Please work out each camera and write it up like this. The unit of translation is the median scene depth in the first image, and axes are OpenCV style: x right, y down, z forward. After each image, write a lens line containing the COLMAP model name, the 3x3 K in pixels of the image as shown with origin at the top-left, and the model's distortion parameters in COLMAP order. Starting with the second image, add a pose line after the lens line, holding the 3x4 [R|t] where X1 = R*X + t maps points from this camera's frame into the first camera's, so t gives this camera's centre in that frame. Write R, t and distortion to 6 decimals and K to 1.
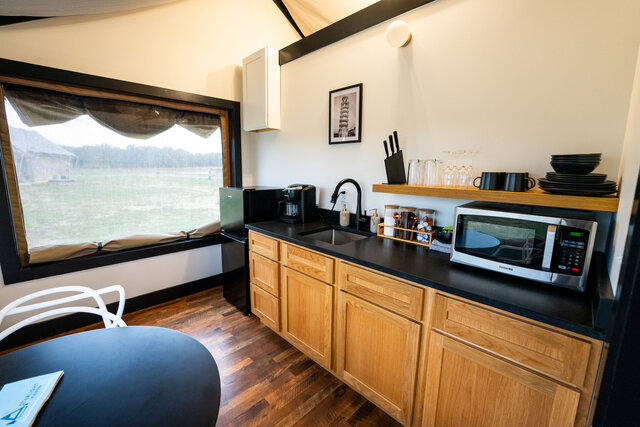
lens RADIAL K [[263.2, 0, 319.9], [0, 263.2, 211.7], [0, 0, 1]] dist [-0.028897, 0.003116]
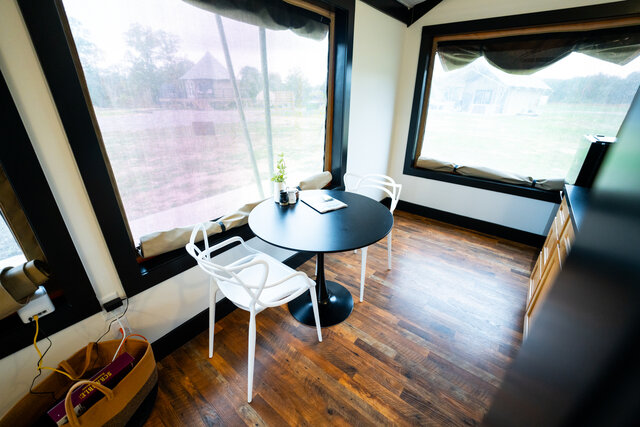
lens RADIAL K [[263.2, 0, 319.9], [0, 263.2, 211.7], [0, 0, 1]] dist [-0.028897, 0.003116]
pose [[0.115907, 0.391769, -0.912734, 0.327836], [-0.167636, 0.913461, 0.370793, -0.033652], [0.979012, 0.110030, 0.171551, 0.121215]]
